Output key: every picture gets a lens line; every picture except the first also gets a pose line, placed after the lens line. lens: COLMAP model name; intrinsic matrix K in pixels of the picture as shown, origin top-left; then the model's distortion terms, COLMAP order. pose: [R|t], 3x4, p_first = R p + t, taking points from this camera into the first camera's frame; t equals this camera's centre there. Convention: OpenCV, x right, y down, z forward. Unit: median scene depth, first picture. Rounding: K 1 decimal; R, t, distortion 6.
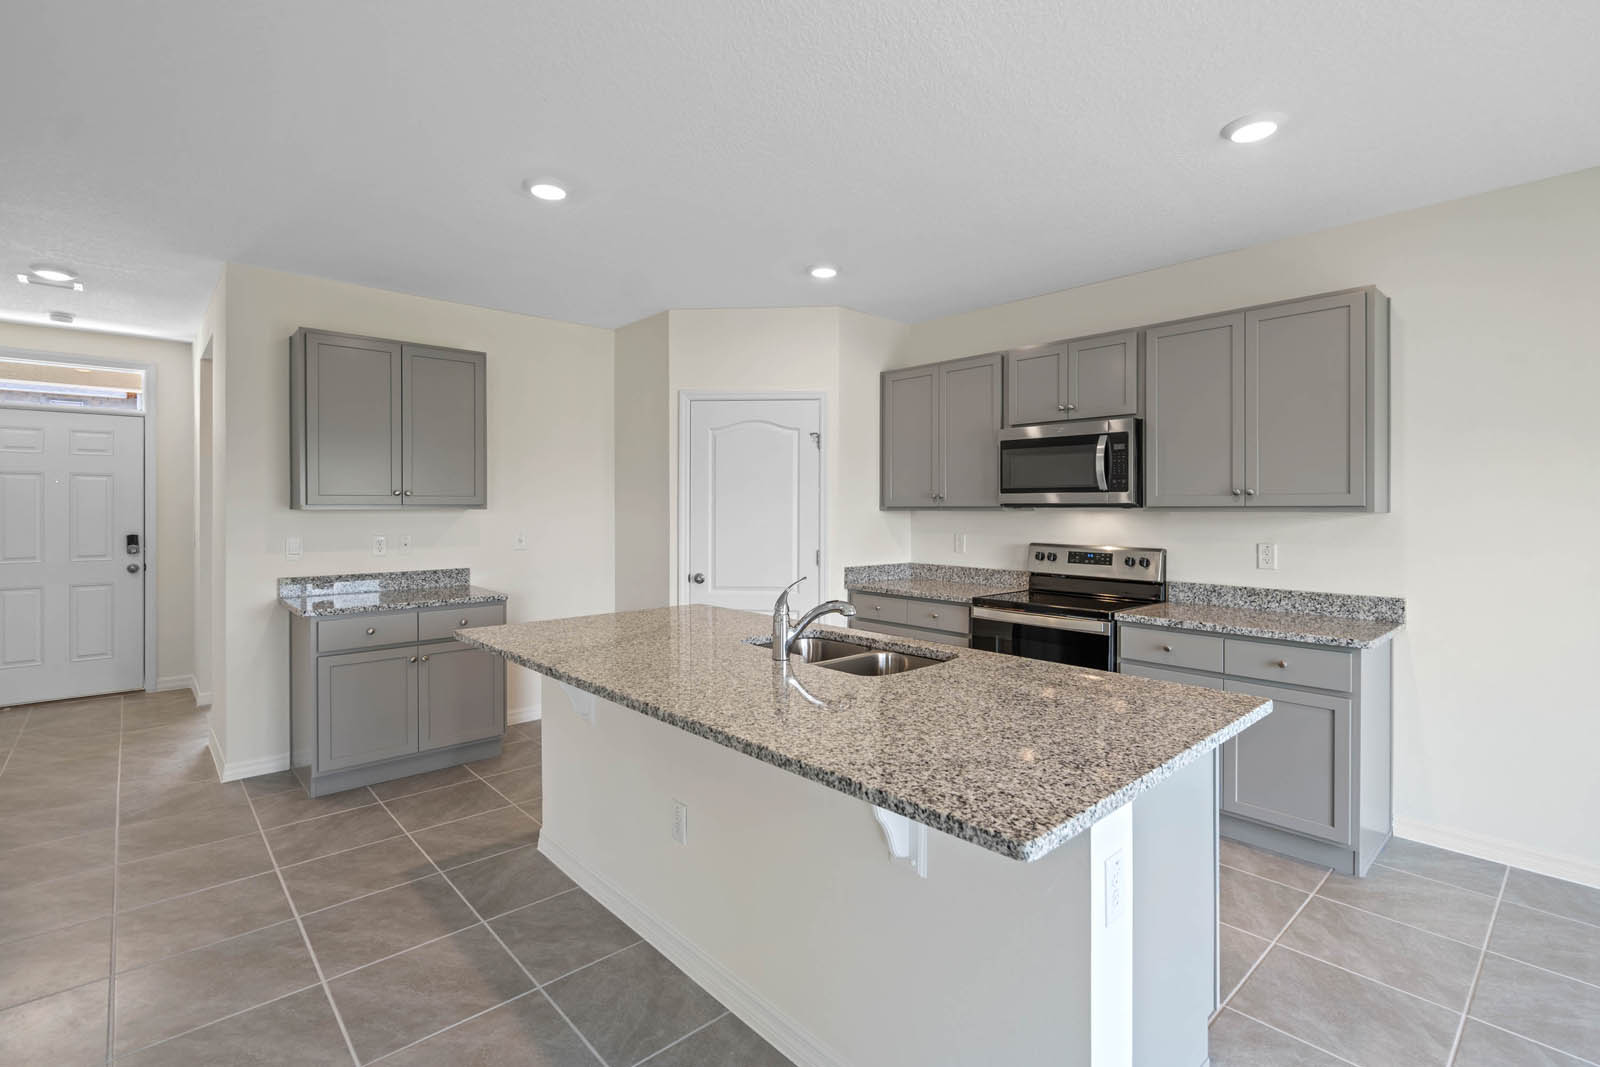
lens RADIAL K [[735.0, 0, 804.2], [0, 735.0, 507.3], [0, 0, 1]] dist [-0.005669, 0.002652]
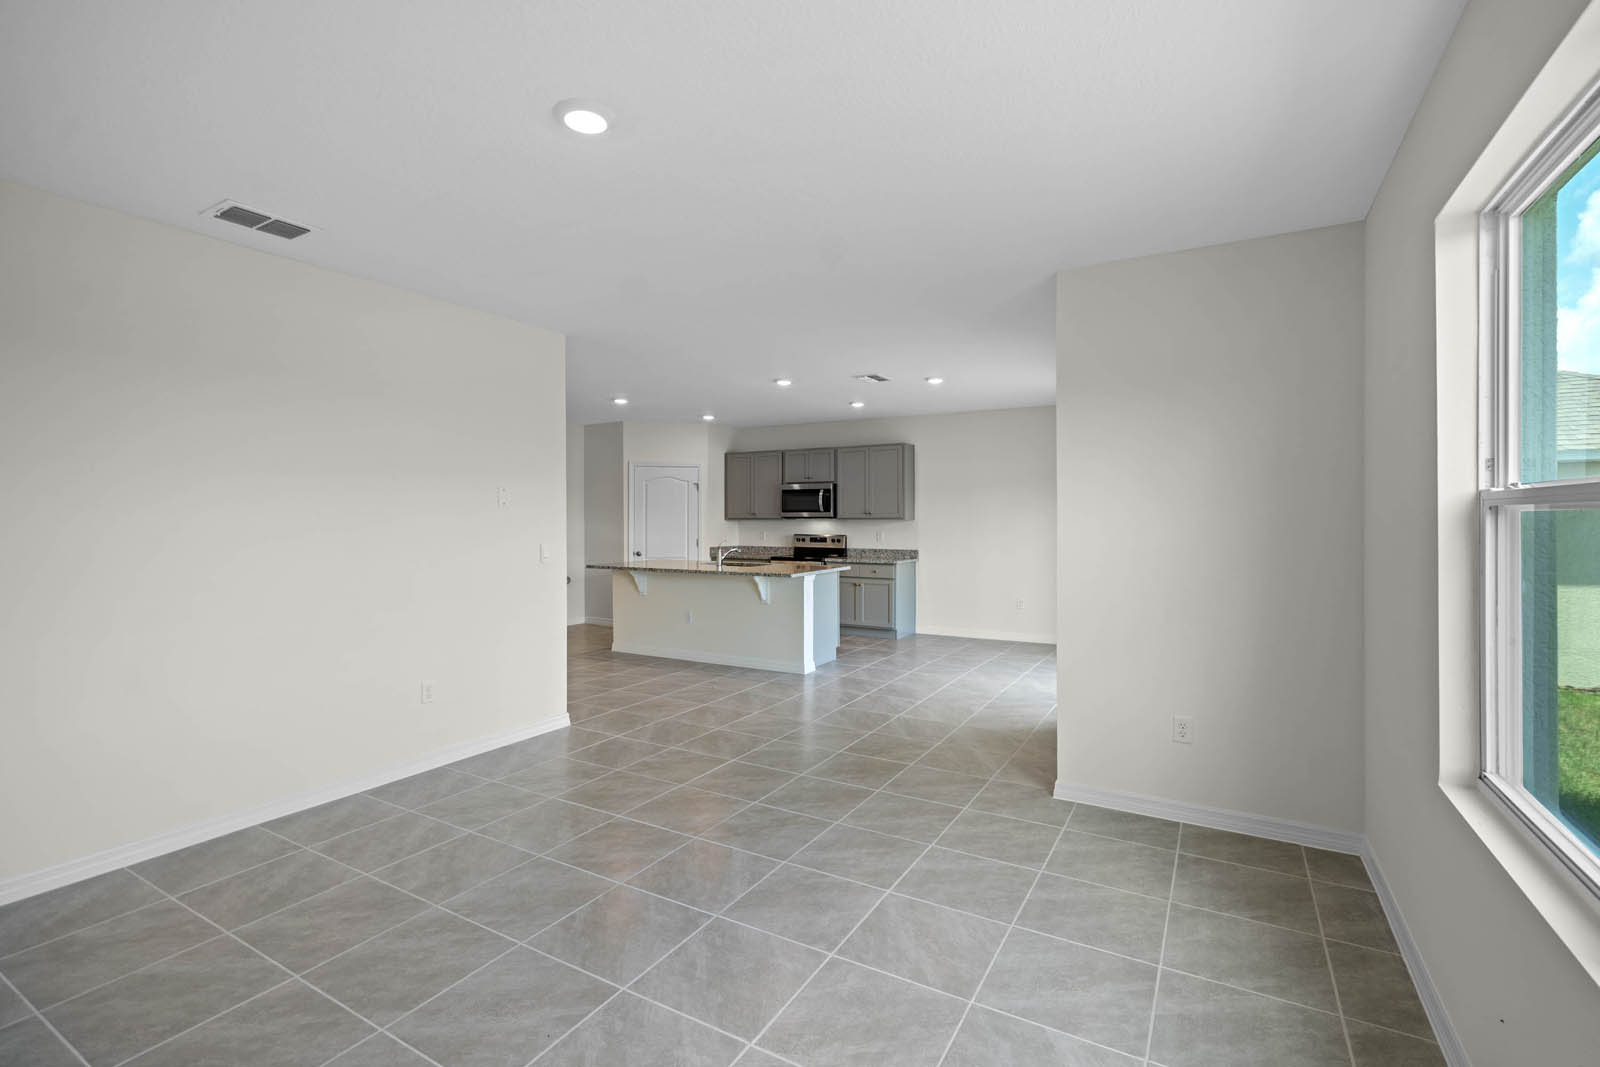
lens RADIAL K [[735.0, 0, 796.8], [0, 735.0, 507.8], [0, 0, 1]] dist [-0.005669, 0.002652]
pose [[0.958211, 0.002185, 0.286053, -0.397774], [0.002048, 0.999893, -0.014499, 0.000186], [-0.286054, 0.014479, 0.958104, -1.401040]]
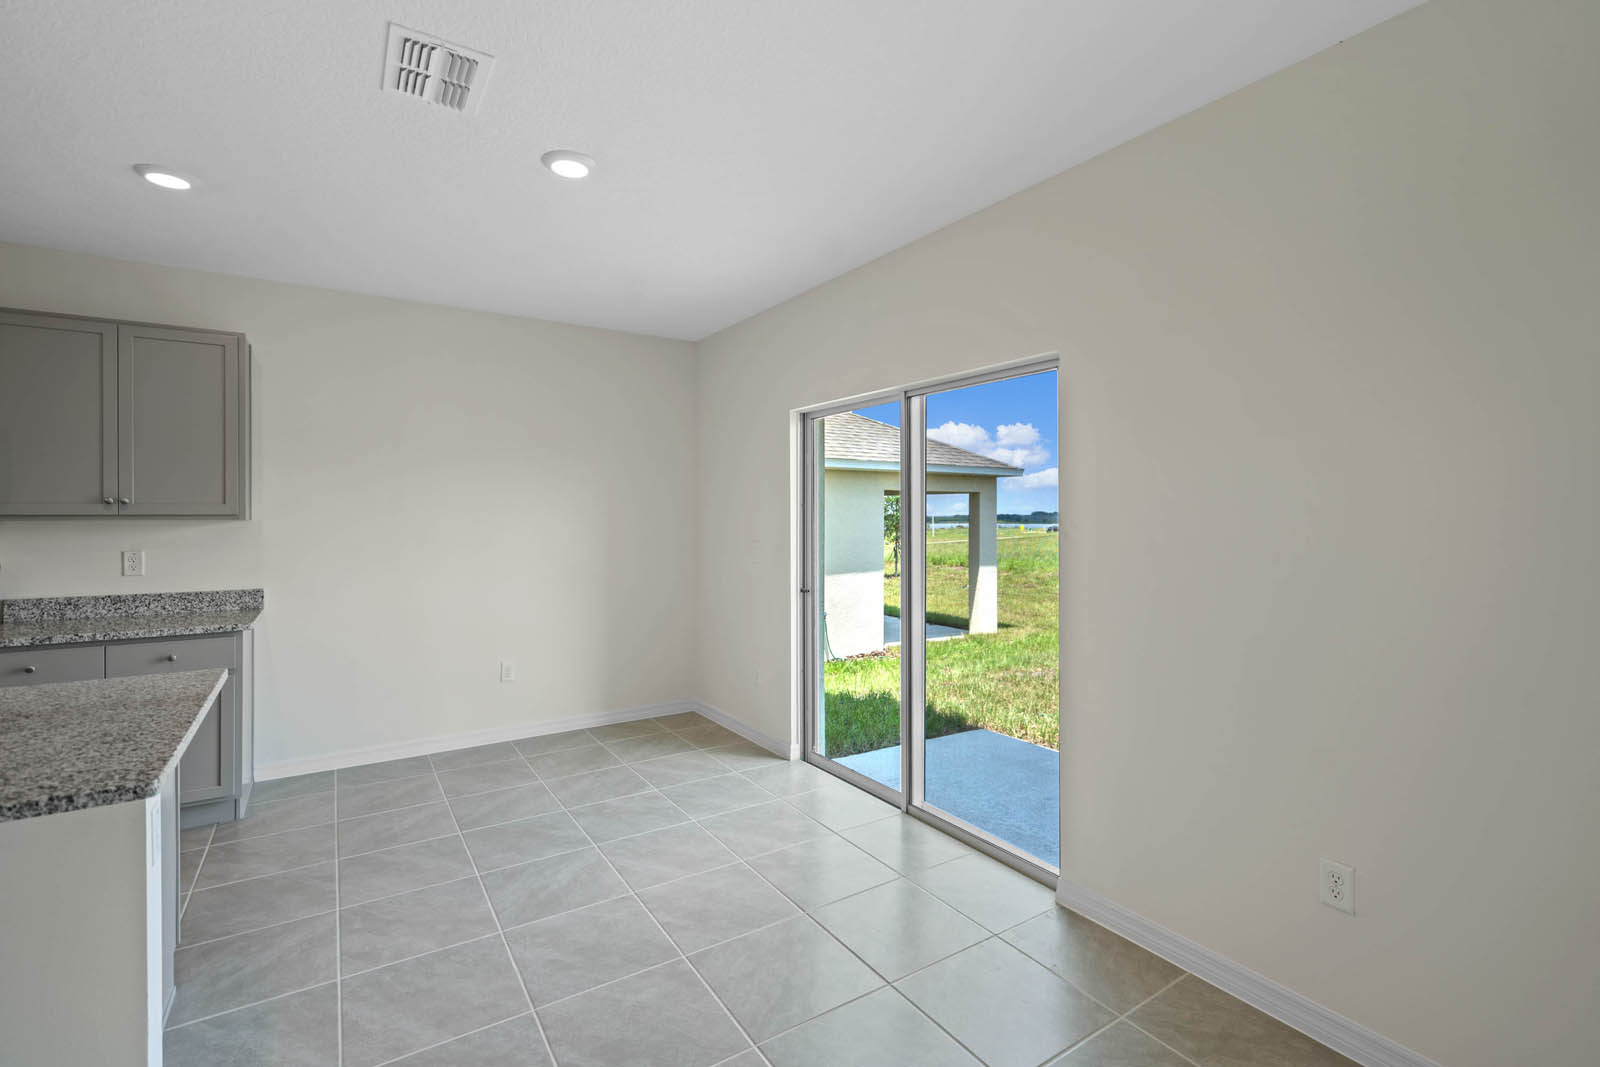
lens RADIAL K [[735.0, 0, 804.9], [0, 735.0, 514.0], [0, 0, 1]] dist [-0.005669, 0.002652]
pose [[0.163514, -0.001324, 0.986540, -0.224291], [-0.000542, 0.999999, 0.001432, -0.004062], [-0.986541, -0.000769, 0.163514, -0.096393]]
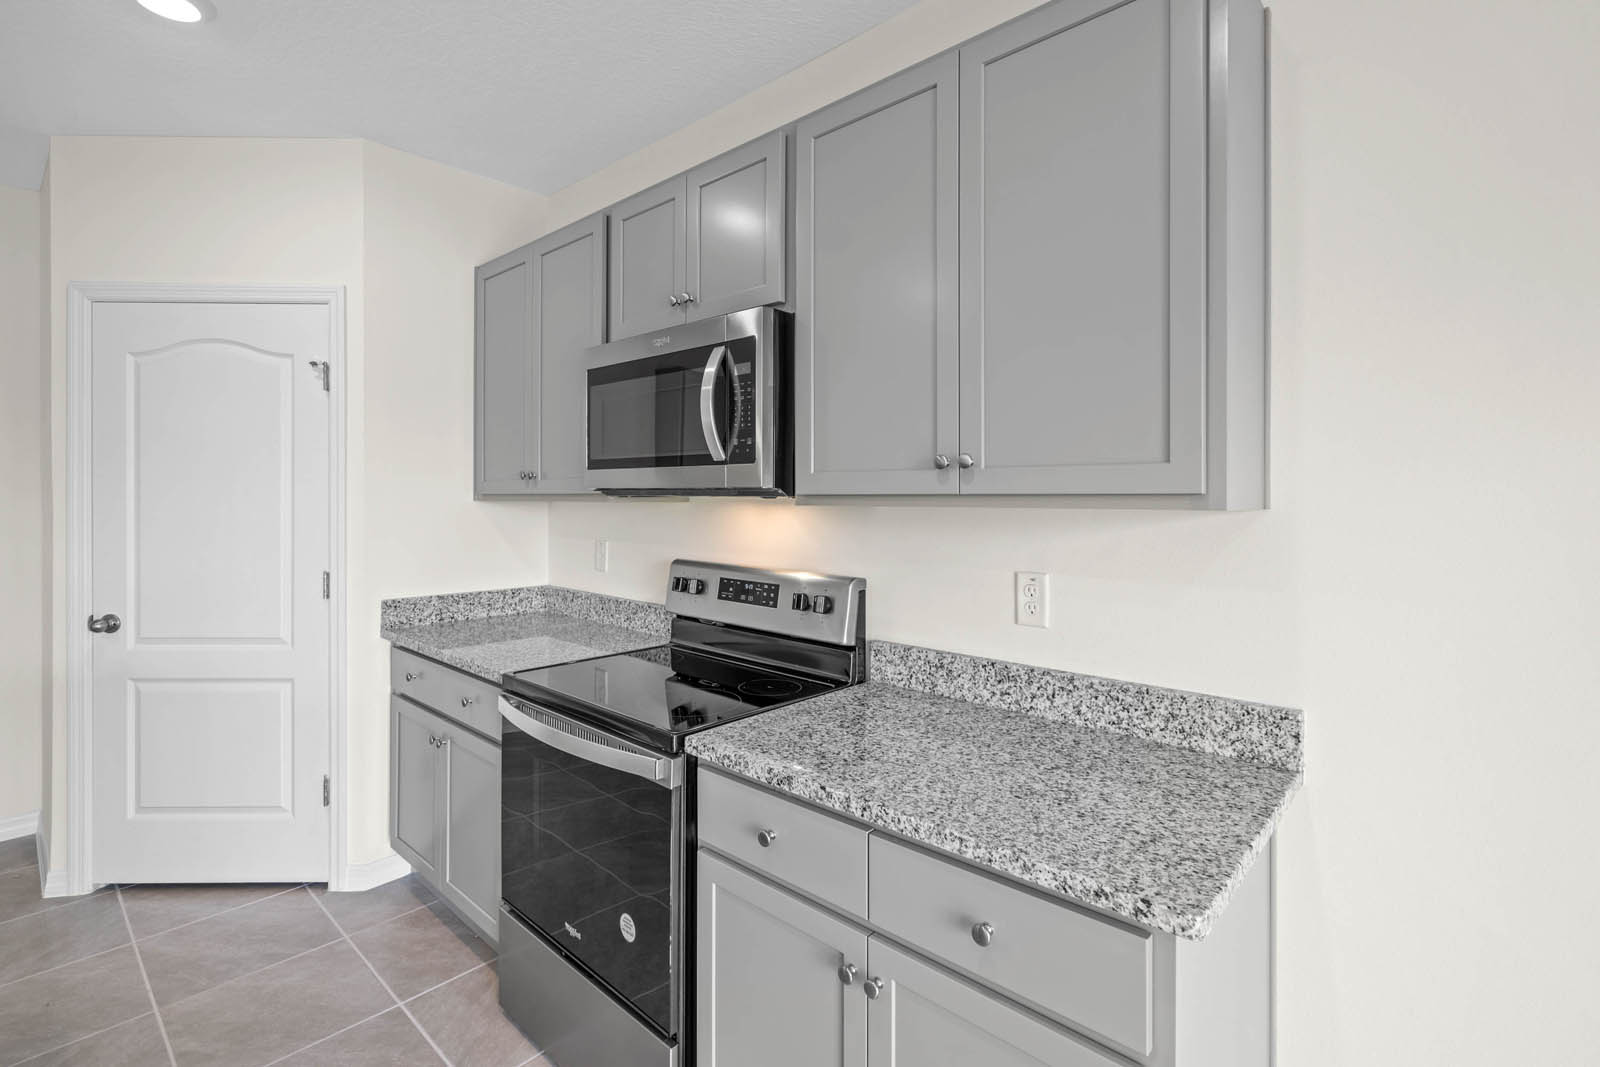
lens RADIAL K [[735.0, 0, 809.6], [0, 735.0, 493.7], [0, 0, 1]] dist [-0.005669, 0.002652]
pose [[0.995310, 0.000755, 0.096734, 0.427361], [-0.000699, 1.000000, -0.000614, -0.001244], [-0.096734, 0.000543, 0.995310, 0.521953]]
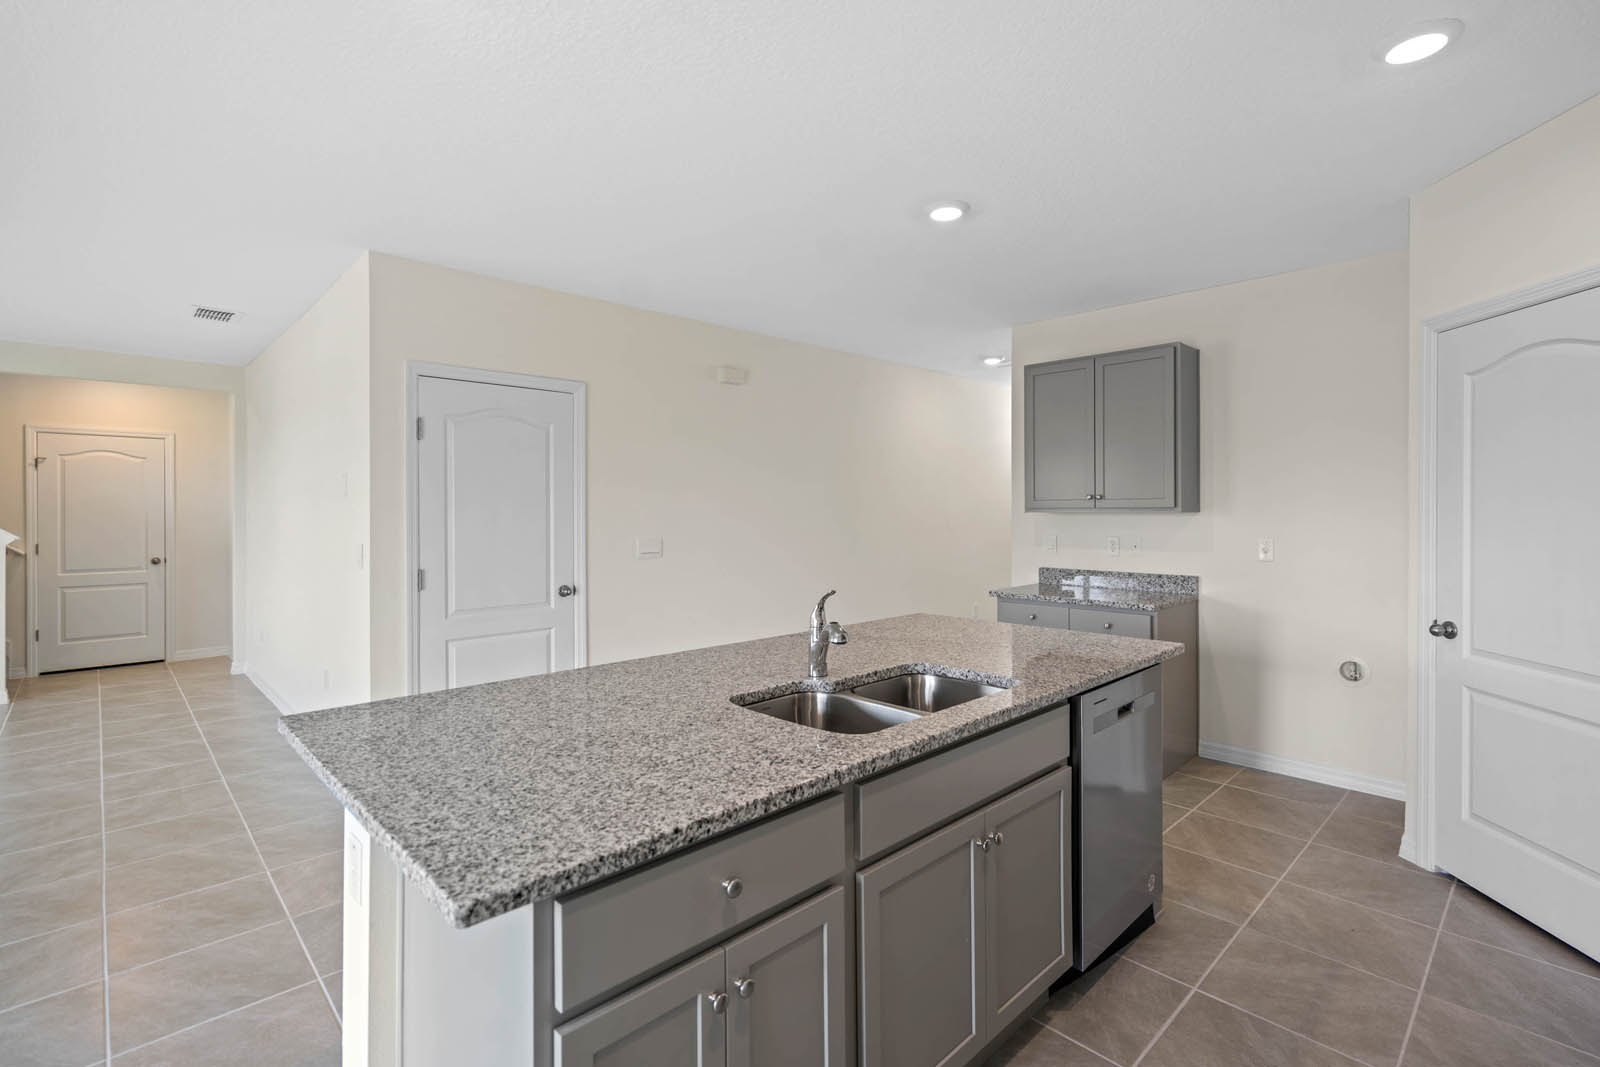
lens RADIAL K [[739.3, 0, 815.6], [0, 739.3, 509.7], [0, 0, 1]] dist [0.001091, -0.002077]
pose [[0.032002, -0.002122, -0.999486, 0.569181], [0.000761, 0.999998, -0.002098, 0.000874], [0.999488, -0.000694, 0.032003, 0.614278]]
